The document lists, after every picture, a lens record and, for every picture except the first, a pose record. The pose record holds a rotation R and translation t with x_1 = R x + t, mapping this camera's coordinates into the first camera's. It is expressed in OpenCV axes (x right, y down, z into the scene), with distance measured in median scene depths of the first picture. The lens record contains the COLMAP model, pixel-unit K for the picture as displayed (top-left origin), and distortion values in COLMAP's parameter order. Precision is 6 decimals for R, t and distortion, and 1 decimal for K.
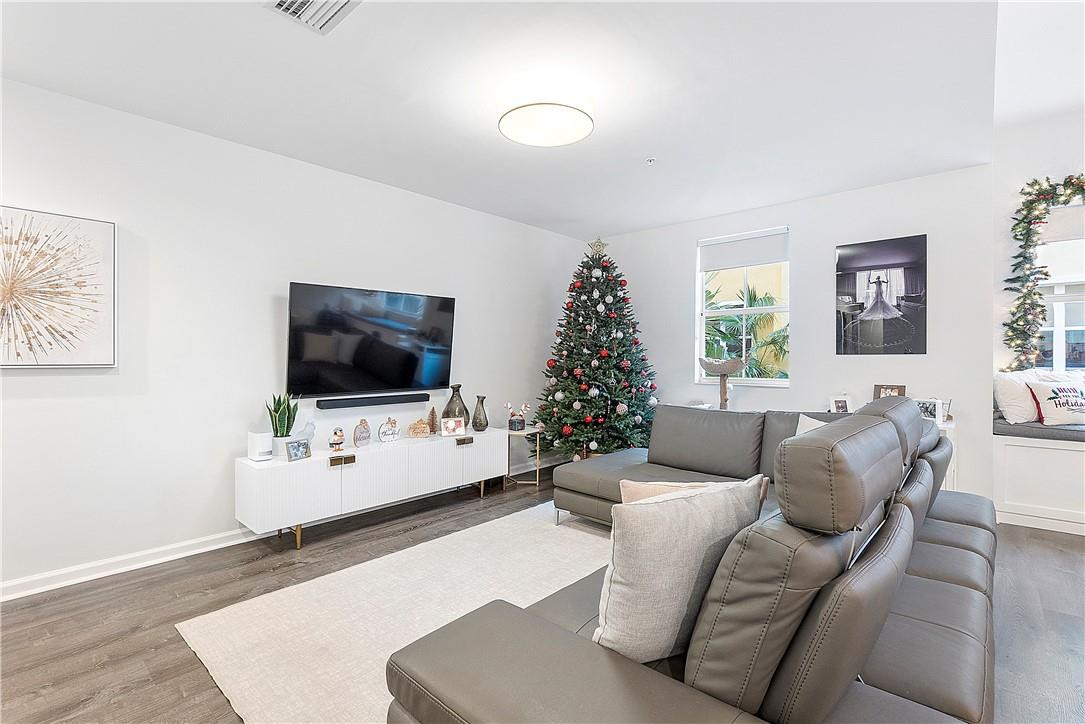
lens RADIAL K [[508.3, 0, 541.9], [0, 508.3, 361.3], [0, 0, 1]] dist [-0.000849, -0.000042]
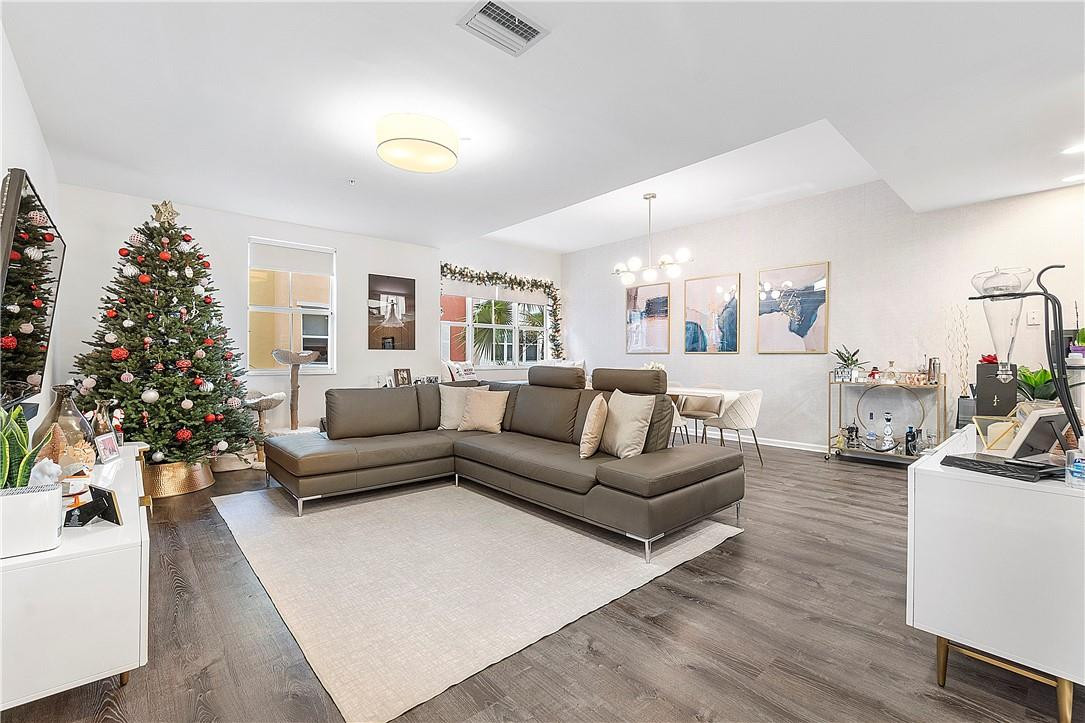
lens RADIAL K [[465.2, 0, 541.7], [0, 465.2, 358.5], [0, 0, 1]] dist [-0.000863, 0.000026]
pose [[0.115509, 0.003737, 0.993299, -0.711131], [0.012627, 0.999907, -0.005230, 0.027245], [-0.993226, 0.013146, 0.115451, 0.387827]]
